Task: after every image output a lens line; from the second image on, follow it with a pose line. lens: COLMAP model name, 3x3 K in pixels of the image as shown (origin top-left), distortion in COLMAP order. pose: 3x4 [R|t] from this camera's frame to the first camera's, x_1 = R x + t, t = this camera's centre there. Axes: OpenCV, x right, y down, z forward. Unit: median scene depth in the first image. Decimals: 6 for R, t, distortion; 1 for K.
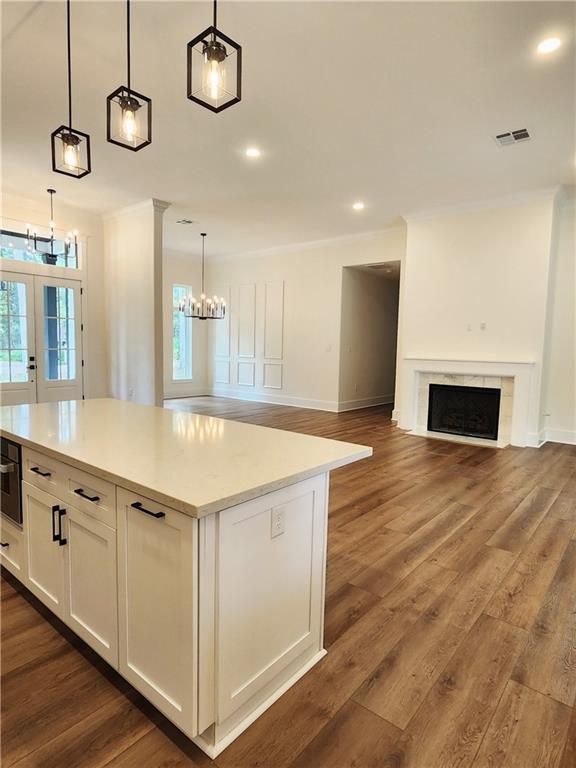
lens RADIAL K [[425.2, 0, 288.0], [0, 425.2, 384.0], [0, 0, 1]] dist [-0.002745, 0.000419]
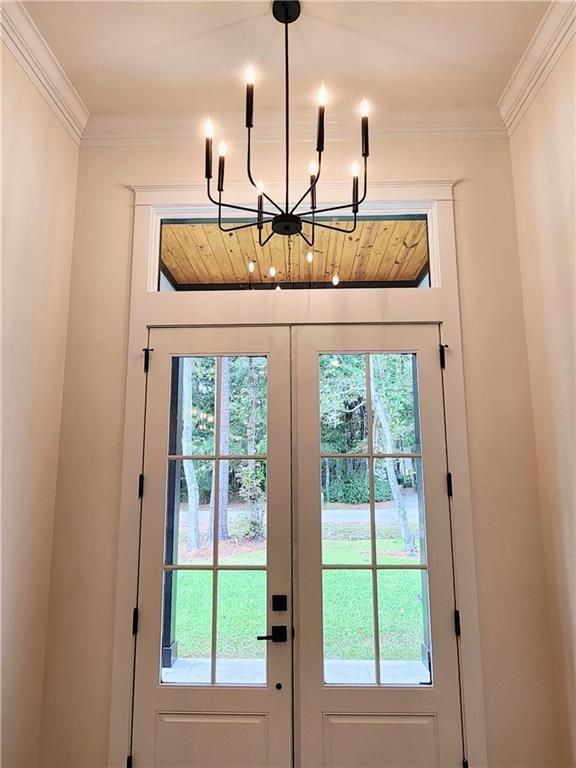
lens RADIAL K [[425.2, 0, 288.0], [0, 425.2, 384.0], [0, 0, 1]] dist [-0.002745, 0.000419]
pose [[0.612574, -0.134220, -0.778934, -0.352927], [-0.057804, 0.975231, -0.213503, -0.143886], [0.788297, 0.175812, 0.589643, 0.807185]]
